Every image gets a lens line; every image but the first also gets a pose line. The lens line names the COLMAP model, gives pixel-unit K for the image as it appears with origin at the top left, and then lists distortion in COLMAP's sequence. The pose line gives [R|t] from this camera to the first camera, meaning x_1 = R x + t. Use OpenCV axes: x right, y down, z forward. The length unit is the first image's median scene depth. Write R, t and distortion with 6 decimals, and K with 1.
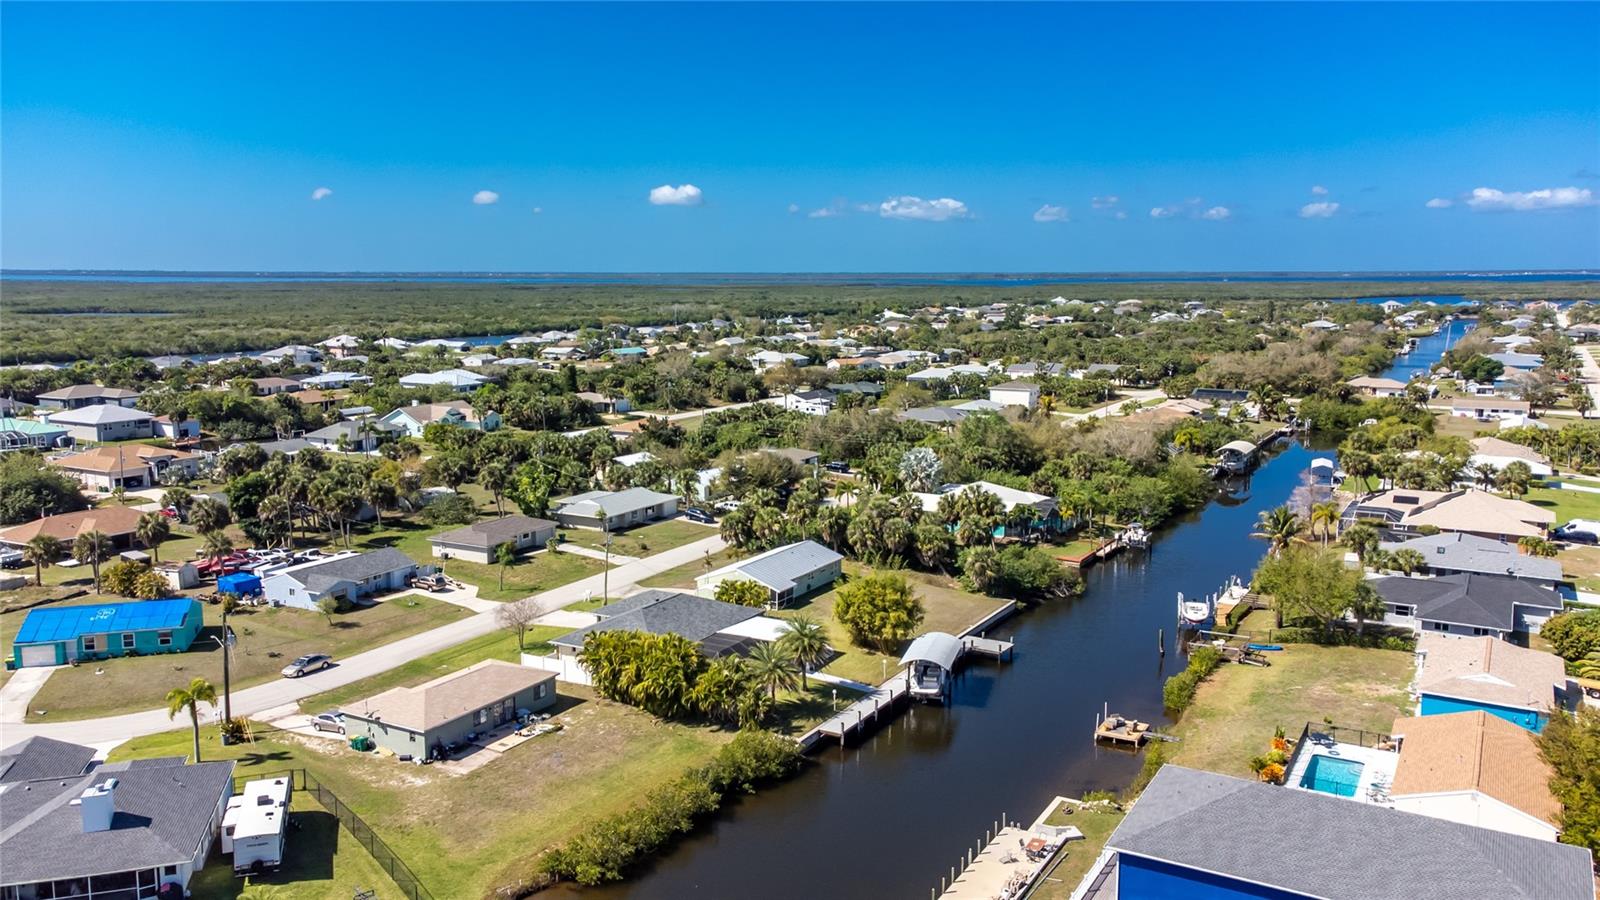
lens RADIAL K [[1271.6, 0, 806.2], [0, 1271.6, 453.6], [0, 0, 1]] dist [0.039689, 0.009908]
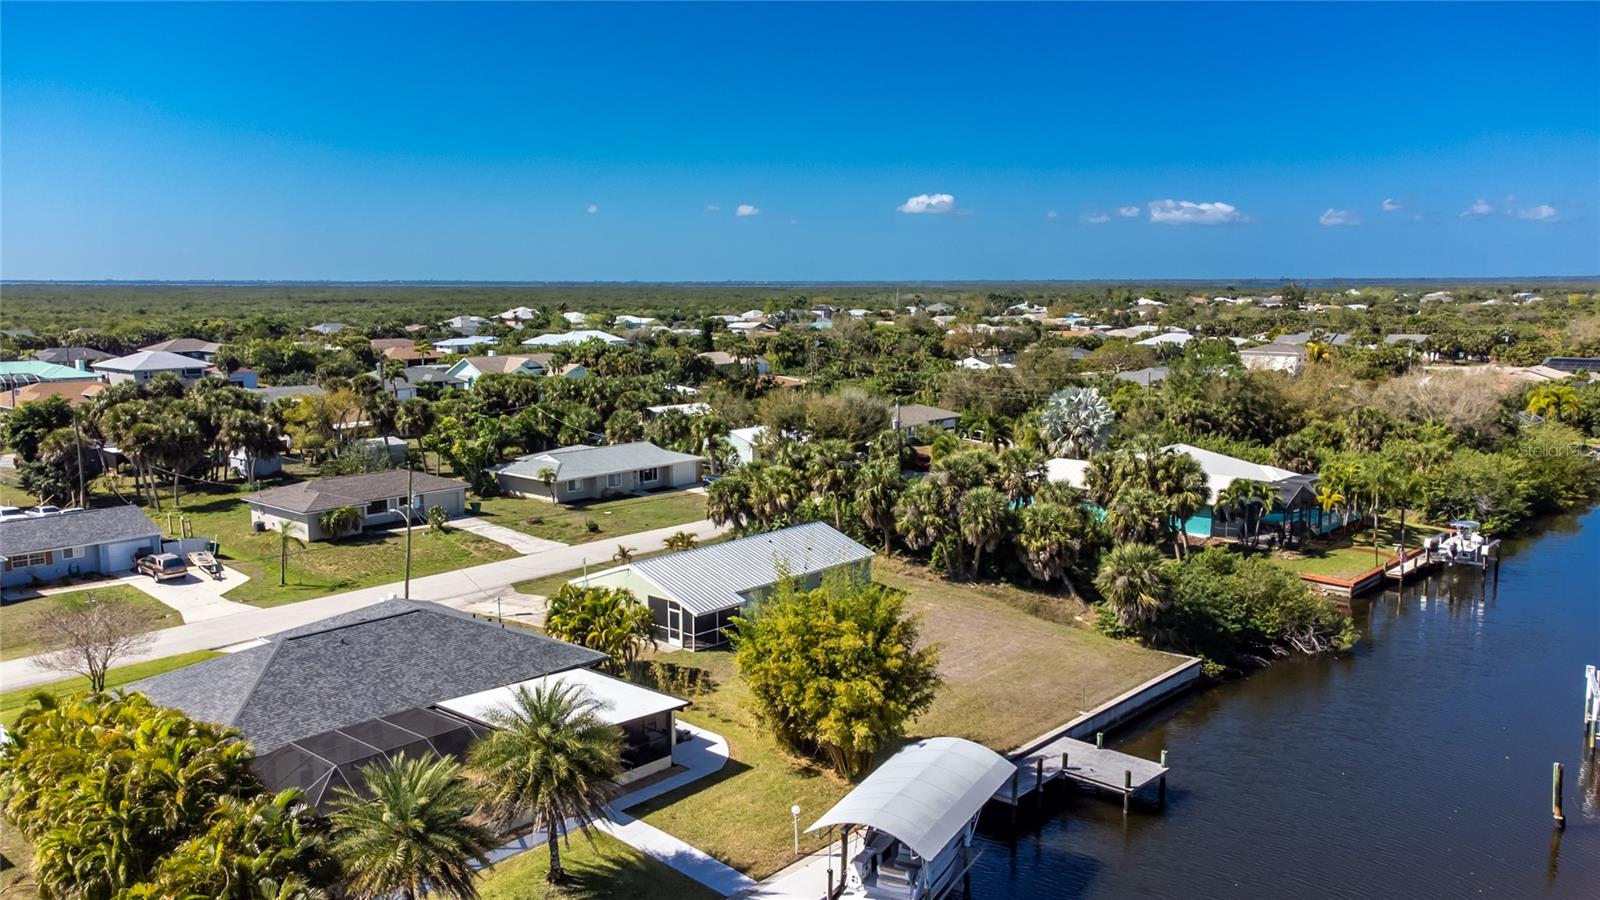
lens RADIAL K [[1271.6, 0, 806.2], [0, 1271.6, 453.6], [0, 0, 1]] dist [0.039689, 0.009908]
pose [[0.978501, 0.027398, -0.204416, 0.097864], [-0.029090, 0.999563, -0.005276, 0.038045], [0.204182, 0.011109, 0.978870, 0.421273]]
